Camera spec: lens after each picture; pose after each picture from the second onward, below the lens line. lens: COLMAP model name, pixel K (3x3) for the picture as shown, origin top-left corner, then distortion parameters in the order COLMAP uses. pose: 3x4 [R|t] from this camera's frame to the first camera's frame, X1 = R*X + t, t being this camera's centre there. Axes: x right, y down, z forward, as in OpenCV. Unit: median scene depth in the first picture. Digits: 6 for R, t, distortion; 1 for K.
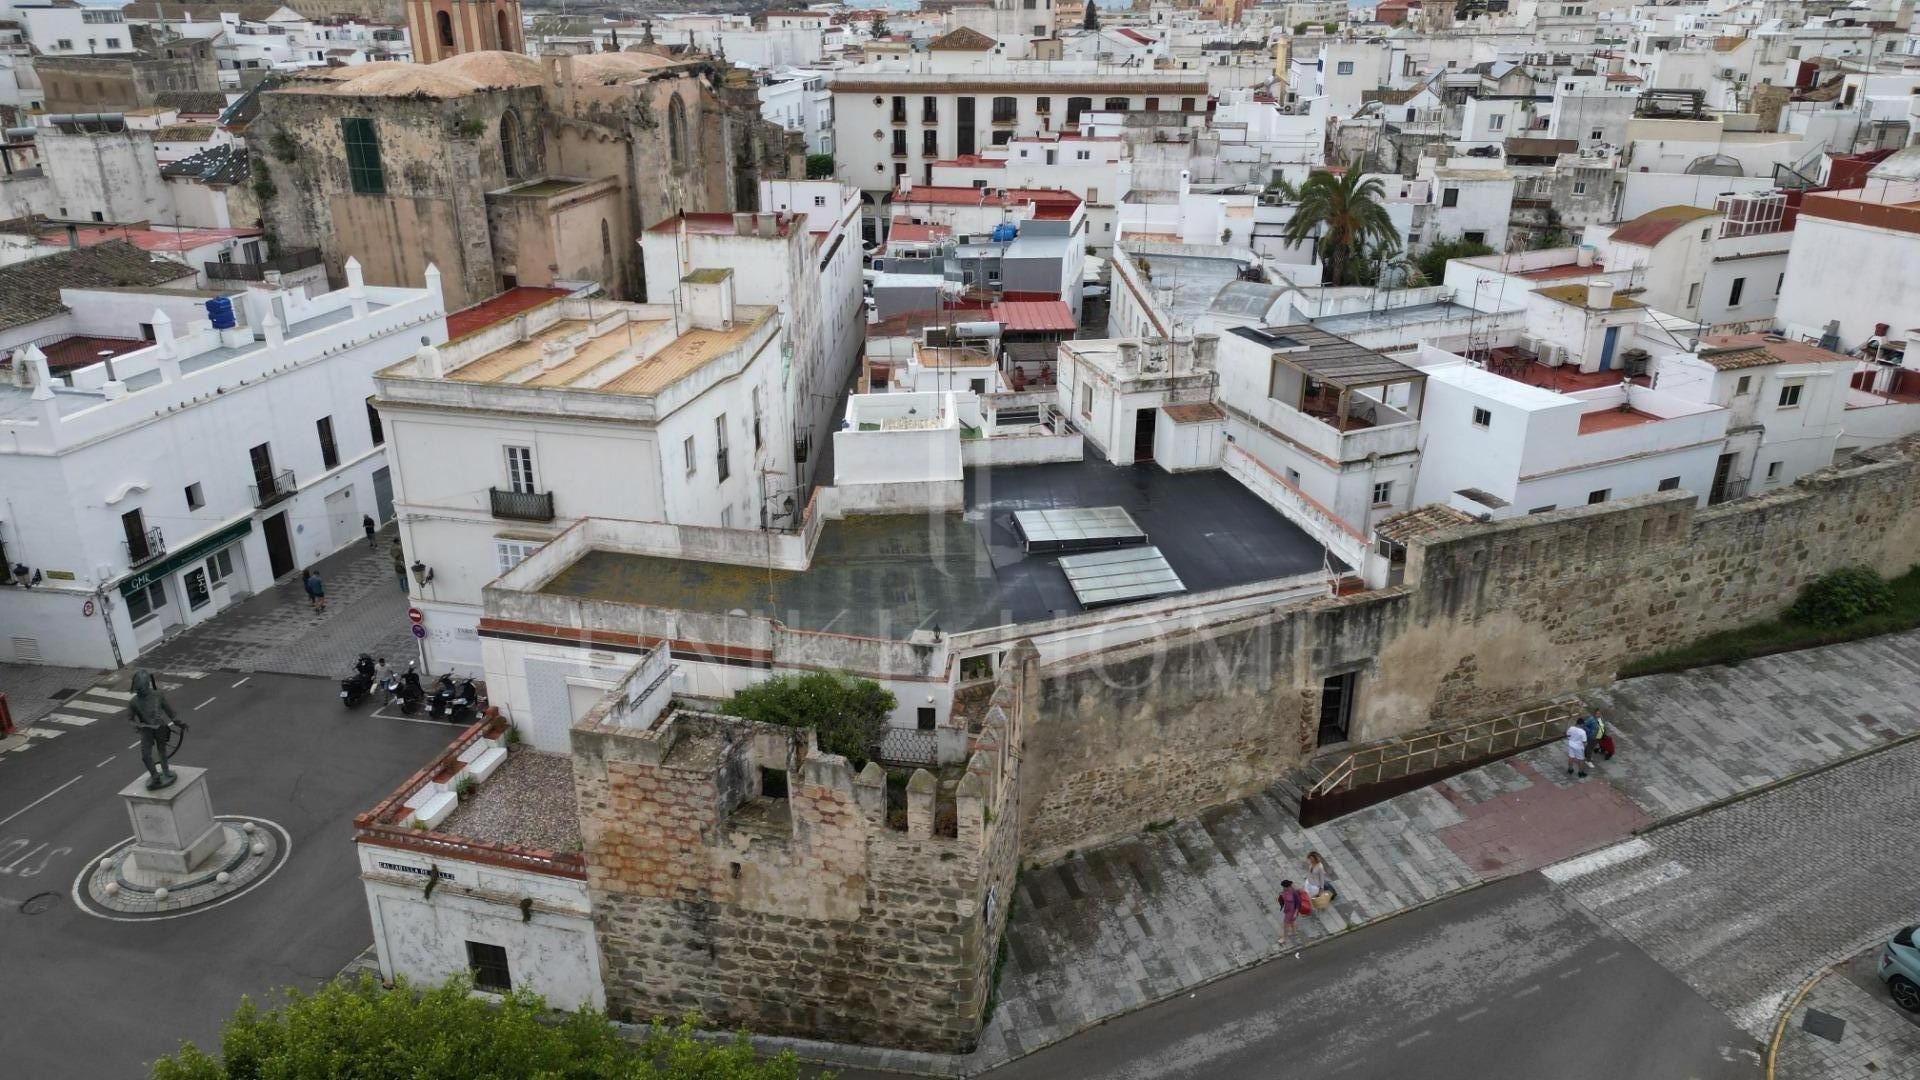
lens RADIAL K [[1341.8, 0, 955.0], [0, 1341.8, 540.2], [0, 0, 1]] dist [0.070069, -0.062380]
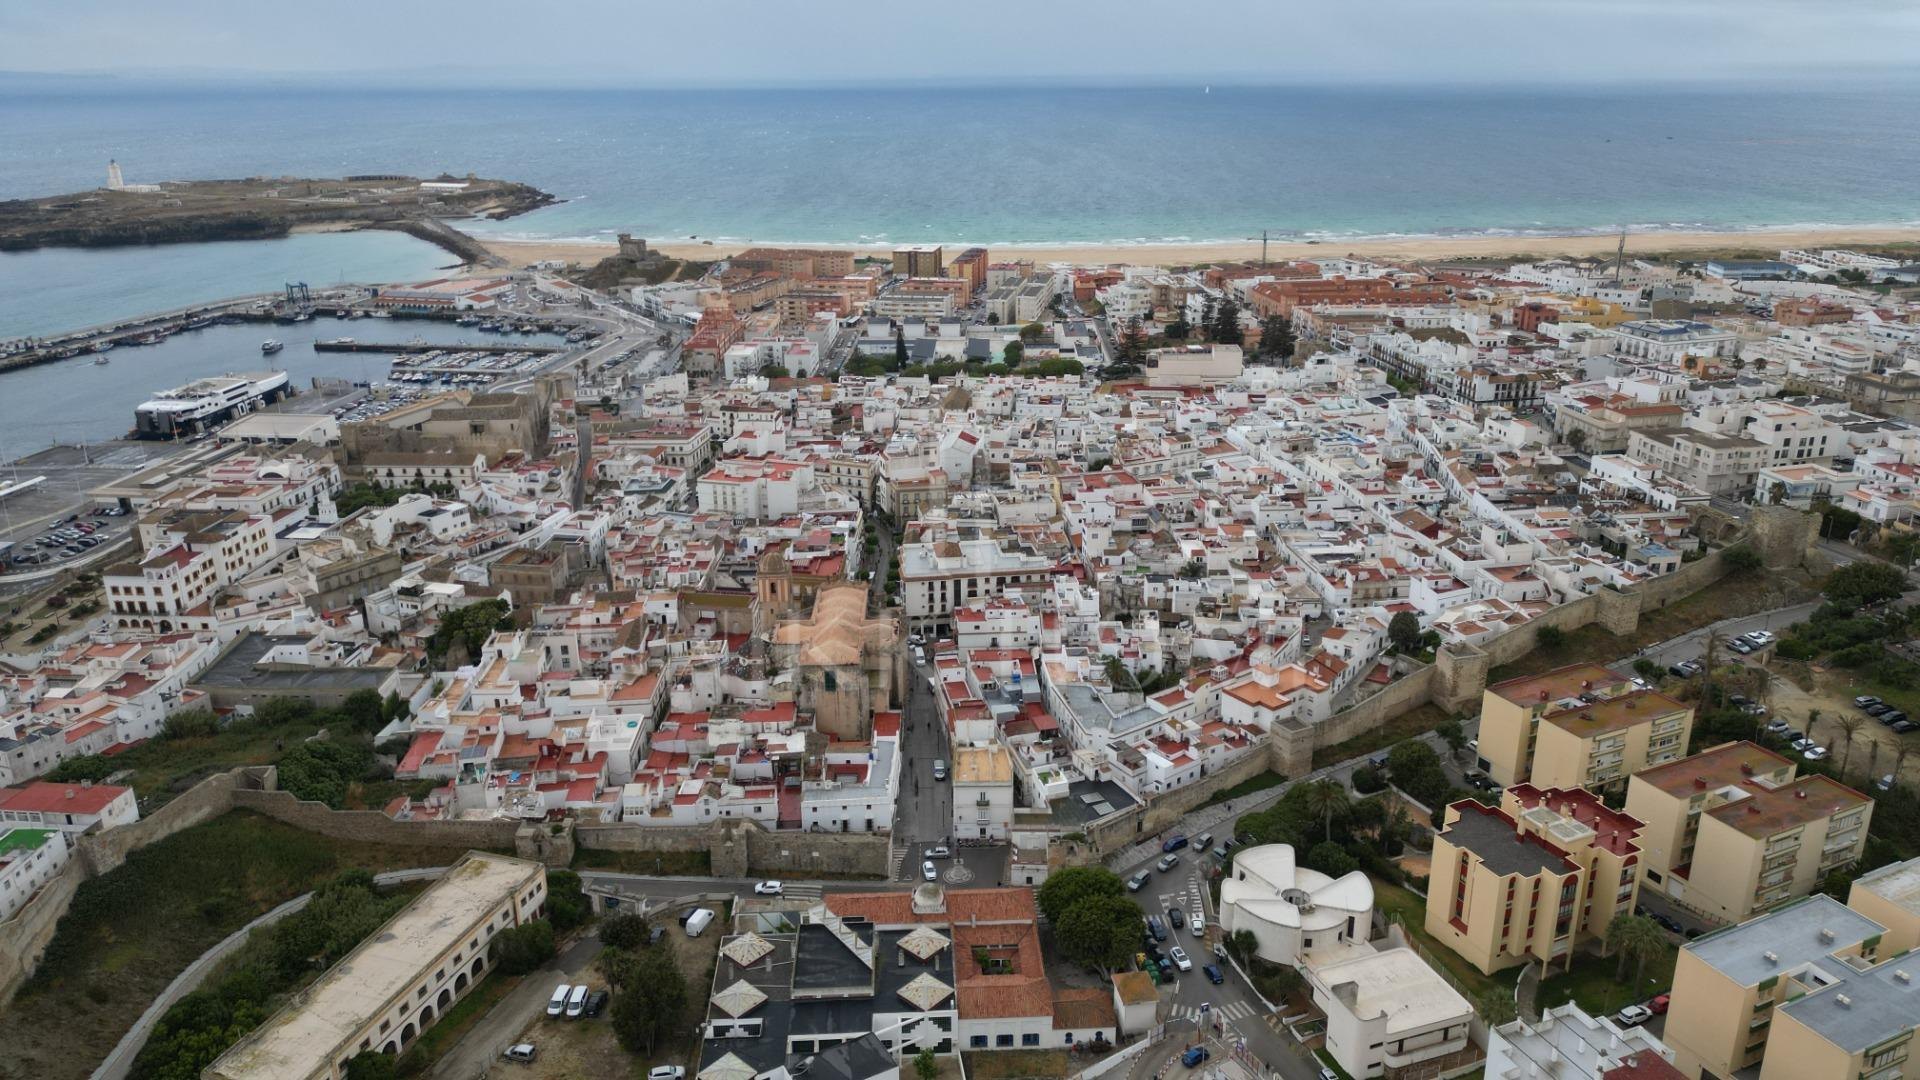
lens RADIAL K [[1338.6, 0, 956.6], [0, 1338.6, 538.7], [0, 0, 1]] dist [0.091039, -0.096990]
pose [[0.976503, -0.080892, 0.199747, -1.245196], [0.092492, 0.994486, -0.049426, -0.719135], [-0.194647, 0.066740, 0.978600, -3.719452]]
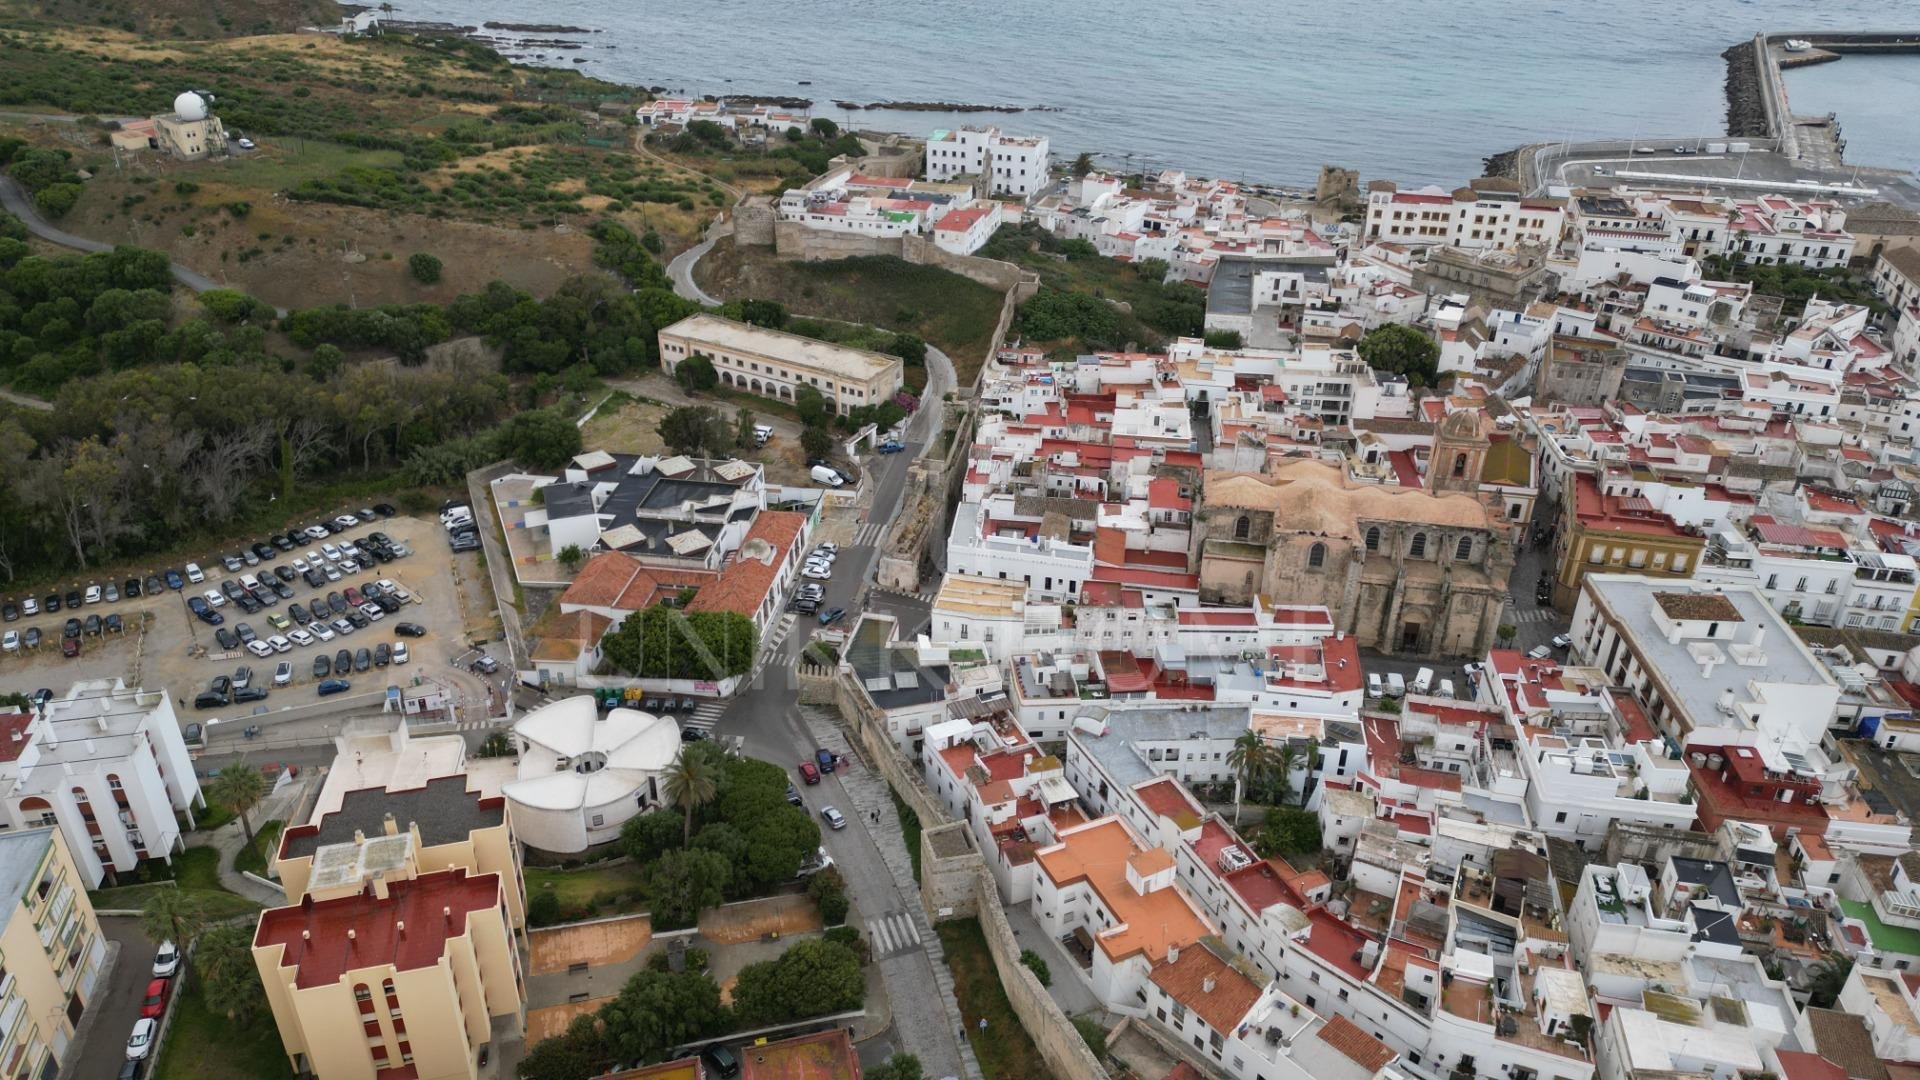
lens RADIAL K [[1338.6, 0, 956.6], [0, 1338.6, 538.7], [0, 0, 1]] dist [0.091039, -0.096990]
pose [[0.024903, 0.496312, -0.867787, 3.047820], [-0.390125, 0.804053, 0.448665, -2.006827], [0.920425, 0.327372, 0.213647, 0.044536]]
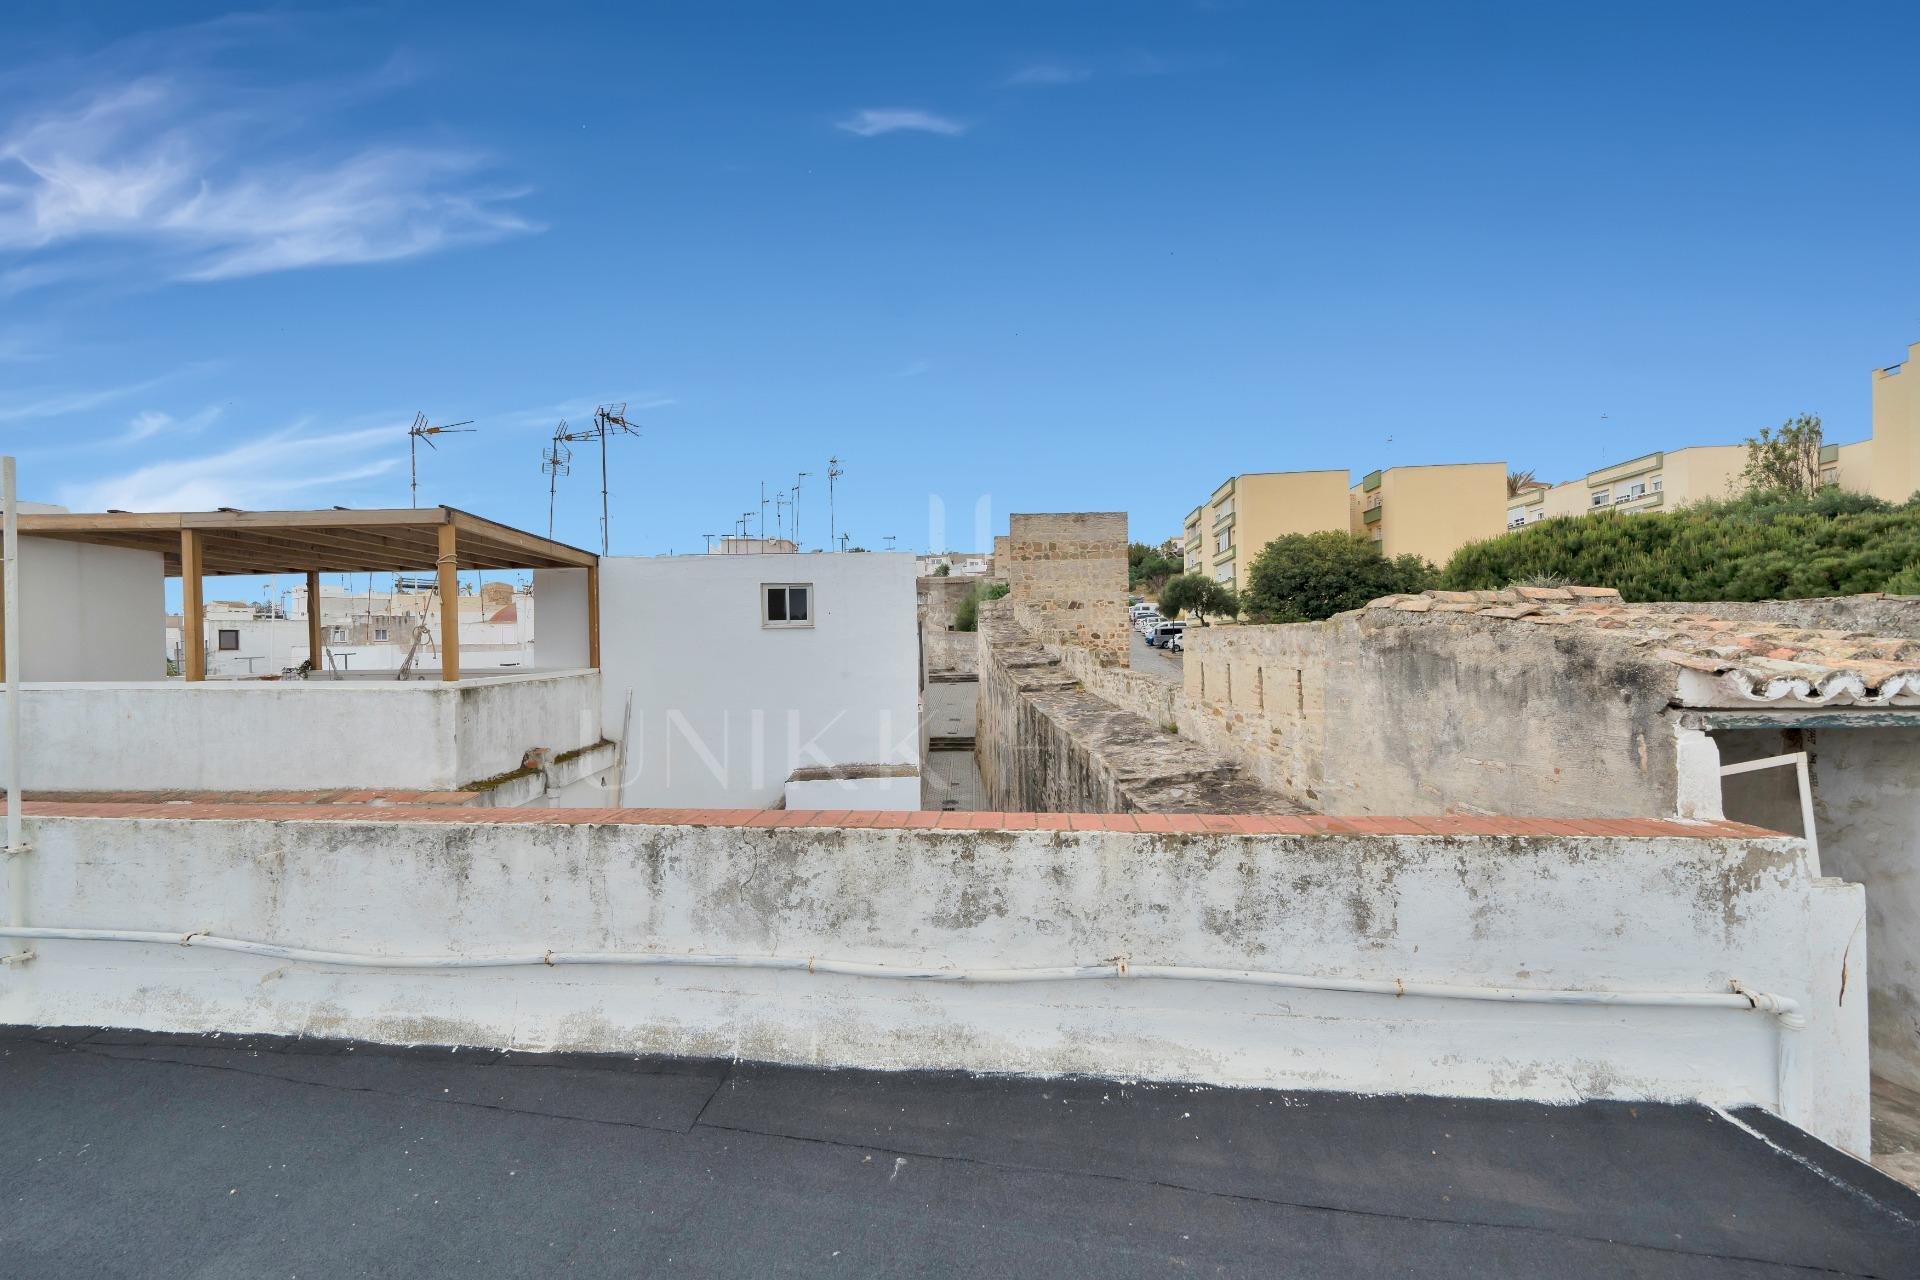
lens RADIAL K [[726.7, 0, 961.1], [0, 726.7, 628.7], [0, 0, 1]] dist [-0.007507, -0.000106]
pose [[0.351942, 0.002220, 0.936019, 0.165168], [0.373744, 0.916489, -0.142701, -0.024487], [-0.858168, 0.400054, 0.321721, 0.785003]]
